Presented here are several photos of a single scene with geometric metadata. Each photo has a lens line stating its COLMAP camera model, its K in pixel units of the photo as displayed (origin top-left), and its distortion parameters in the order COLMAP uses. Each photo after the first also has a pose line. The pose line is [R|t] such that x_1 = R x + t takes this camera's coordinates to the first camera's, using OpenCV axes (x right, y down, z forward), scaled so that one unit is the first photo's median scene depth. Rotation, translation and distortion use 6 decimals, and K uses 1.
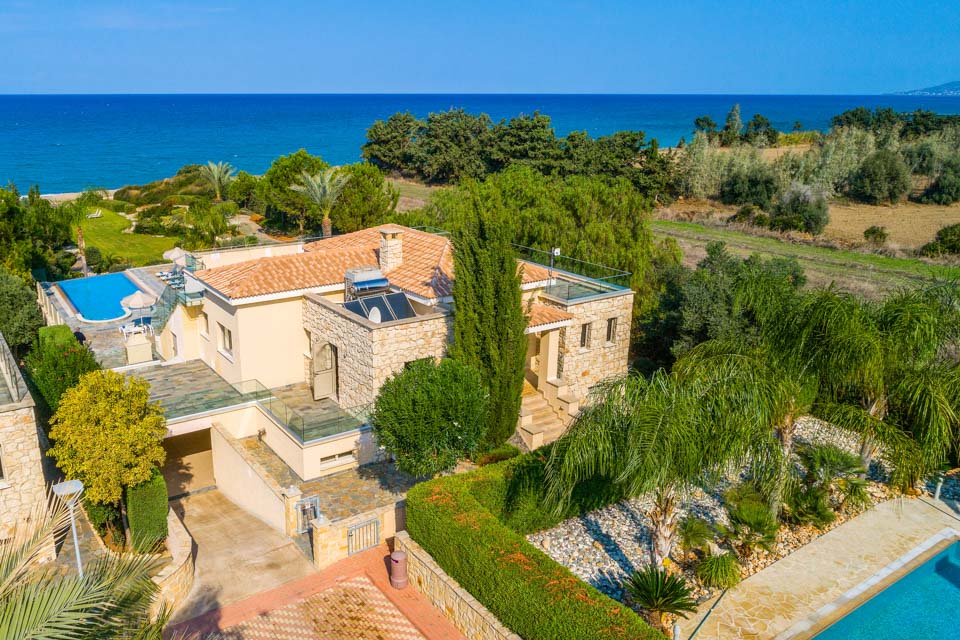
lens RADIAL K [[762.7, 0, 480.0], [0, 762.7, 320.0], [0, 0, 1]] dist [-0.006870, 0.005571]
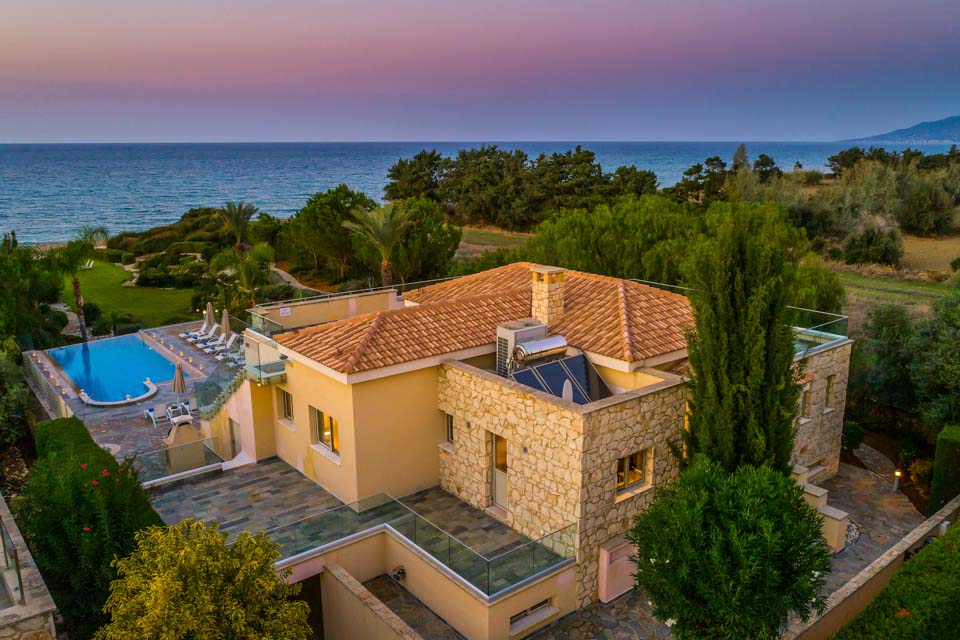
lens RADIAL K [[741.7, 0, 548.0], [0, 741.7, 322.6], [0, 0, 1]] dist [-0.002363, 0.006007]
pose [[0.993708, -0.033493, 0.106876, -0.089937], [0.039082, 0.997952, -0.050632, -0.013881], [-0.104962, 0.054491, 0.992982, 0.135541]]
